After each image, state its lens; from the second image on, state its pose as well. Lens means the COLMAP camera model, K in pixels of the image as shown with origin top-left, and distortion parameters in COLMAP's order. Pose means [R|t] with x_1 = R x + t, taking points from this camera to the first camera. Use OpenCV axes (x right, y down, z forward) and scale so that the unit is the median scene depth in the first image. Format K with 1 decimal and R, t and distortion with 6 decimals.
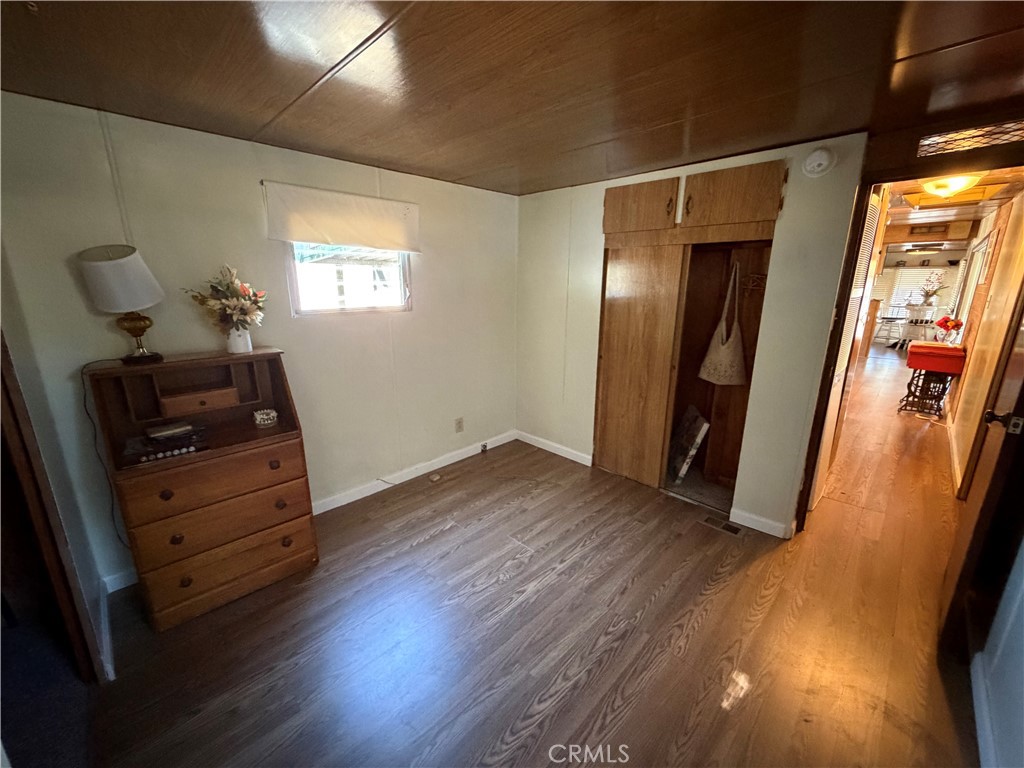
lens RADIAL K [[408.3, 0, 508.8], [0, 408.3, 385.7], [0, 0, 1]] dist [0.002588, -0.000467]
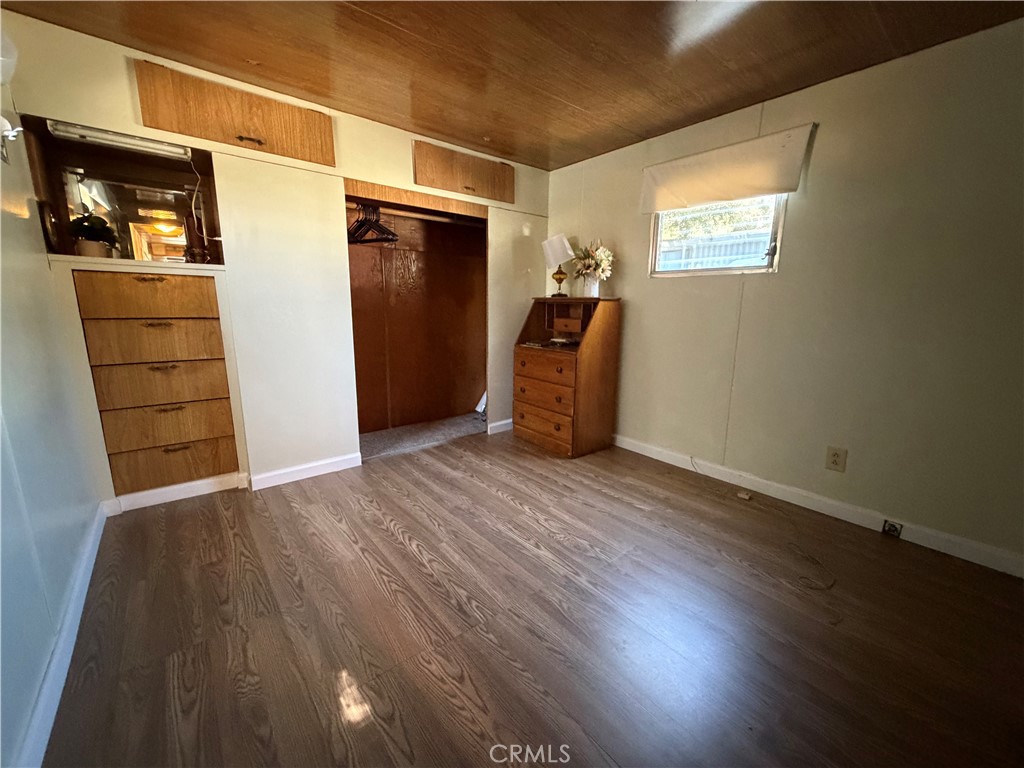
lens RADIAL K [[408.3, 0, 509.0], [0, 408.3, 383.1], [0, 0, 1]] dist [0.002588, -0.000467]
pose [[-0.092438, 0.189413, -0.977537, 0.961904], [-0.262373, 0.942411, 0.207418, -0.020387], [0.960529, 0.275653, -0.037418, 0.961766]]
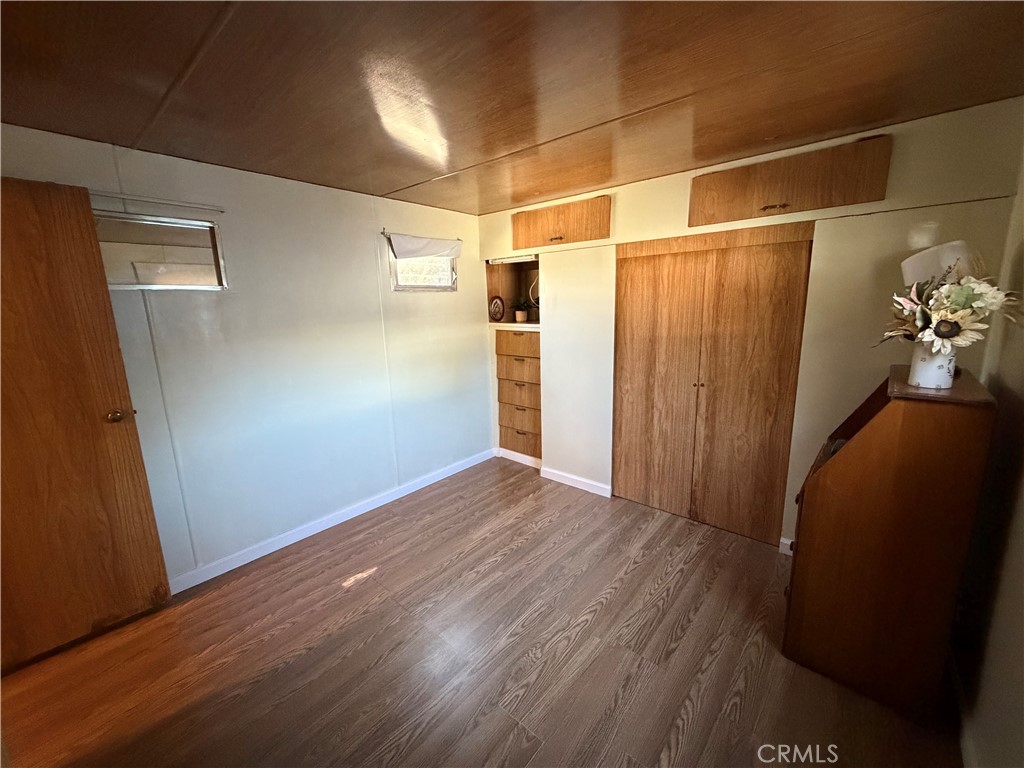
lens RADIAL K [[408.3, 0, 512.2], [0, 408.3, 383.2], [0, 0, 1]] dist [0.002588, -0.000467]
pose [[-0.996533, 0.039490, -0.073231, 0.084468], [0.003825, 0.900992, 0.433819, -0.426810], [0.083112, 0.432035, -0.898019, 1.732291]]
